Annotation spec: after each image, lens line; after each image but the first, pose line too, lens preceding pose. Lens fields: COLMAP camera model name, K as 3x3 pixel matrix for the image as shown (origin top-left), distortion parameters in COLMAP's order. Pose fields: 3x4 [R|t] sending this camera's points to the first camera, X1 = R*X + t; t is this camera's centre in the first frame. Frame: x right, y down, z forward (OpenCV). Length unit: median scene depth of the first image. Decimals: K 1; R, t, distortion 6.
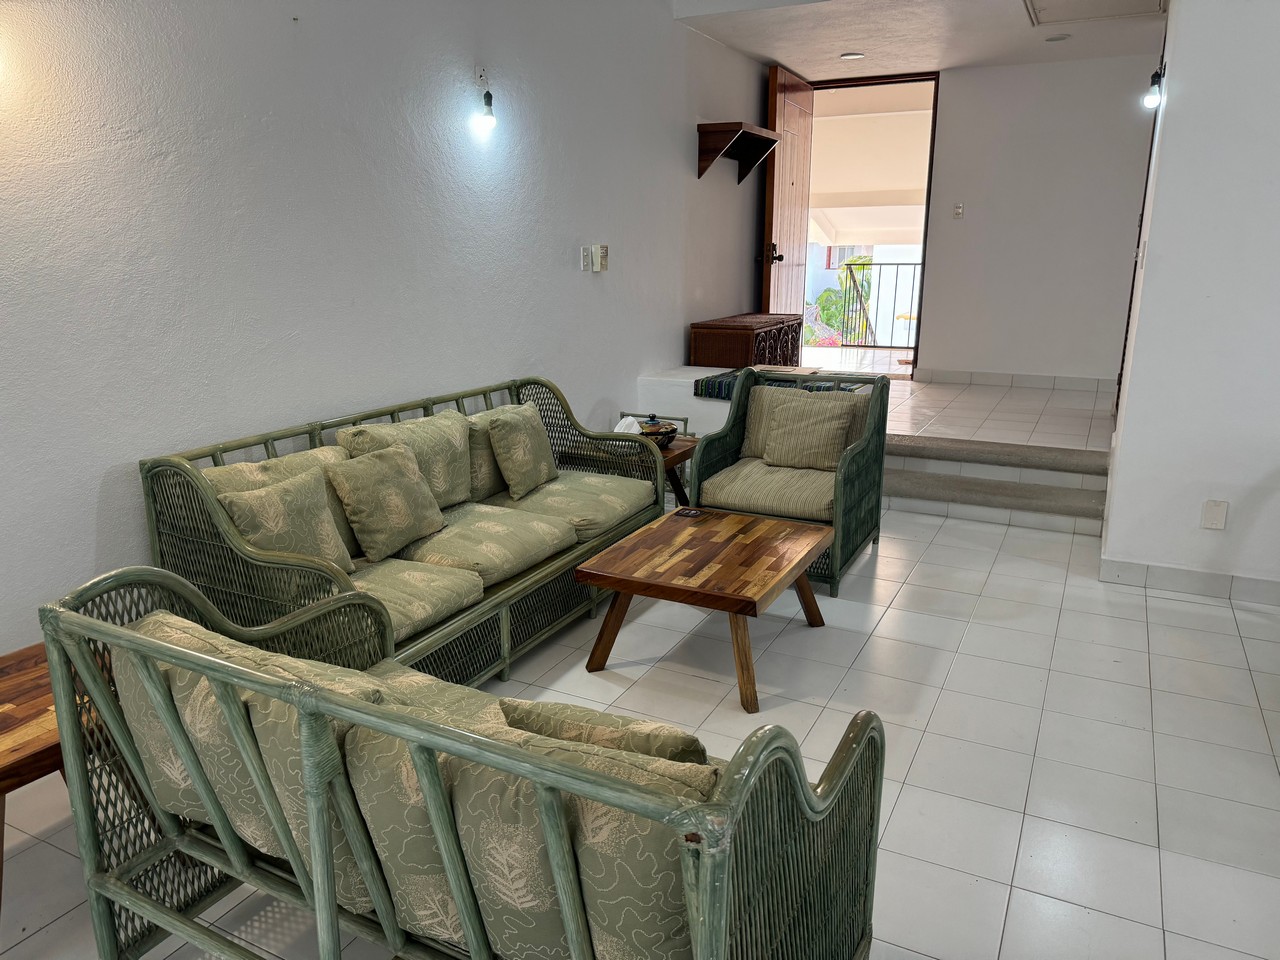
lens RADIAL K [[902.3, 0, 640.0], [0, 902.3, 480.0], [0, 0, 1]] dist [0.118737, -0.189477]
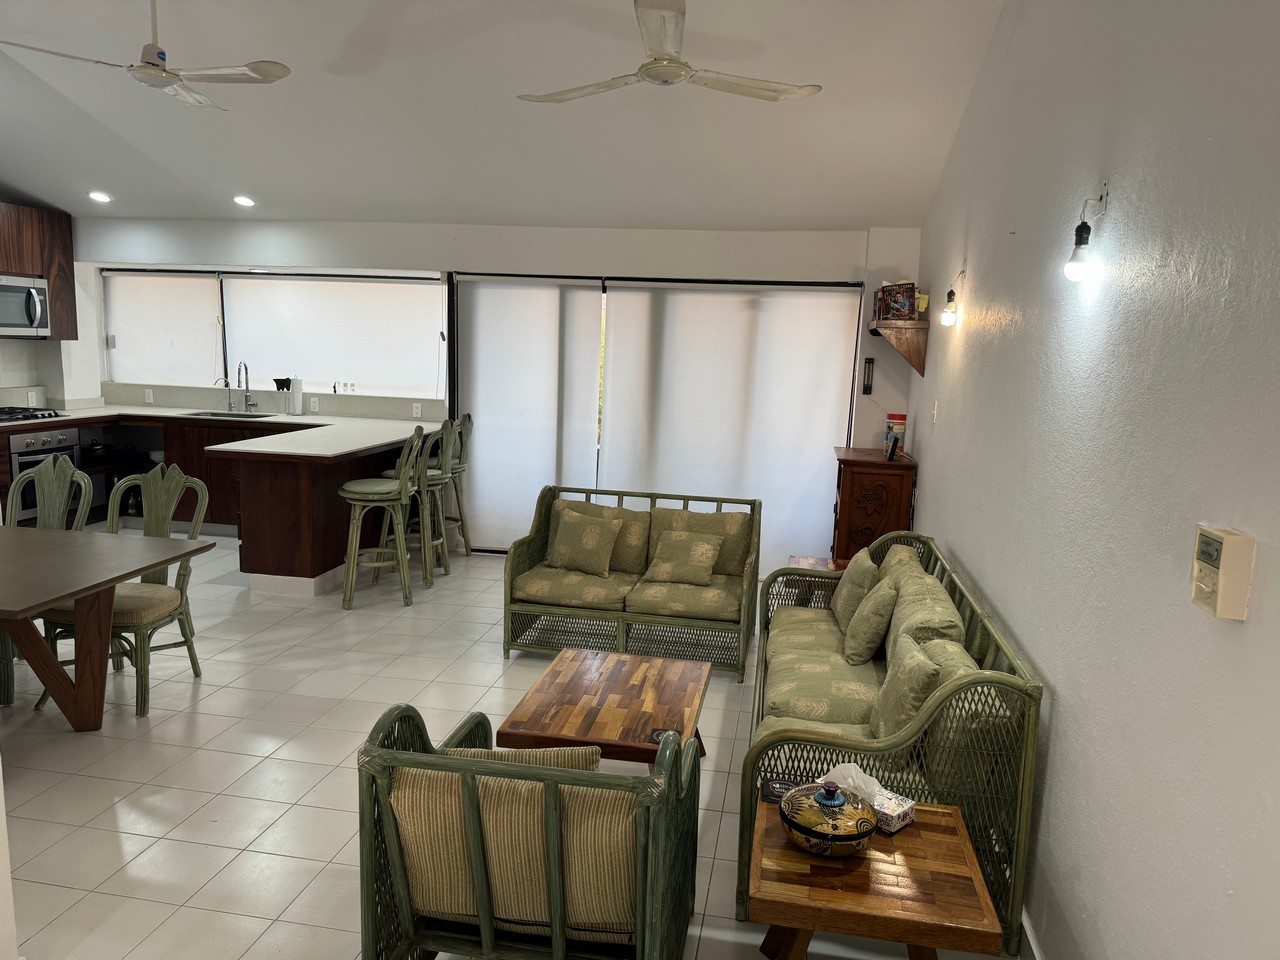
lens RADIAL K [[900.9, 0, 649.6], [0, 900.9, 481.5], [0, 0, 1]] dist [0.067281, -0.096412]
pose [[-0.952986, 0.019746, -0.302370, 0.207209], [-0.103335, 0.916878, 0.385560, -0.326415], [0.284850, 0.398679, -0.871731, 1.063351]]
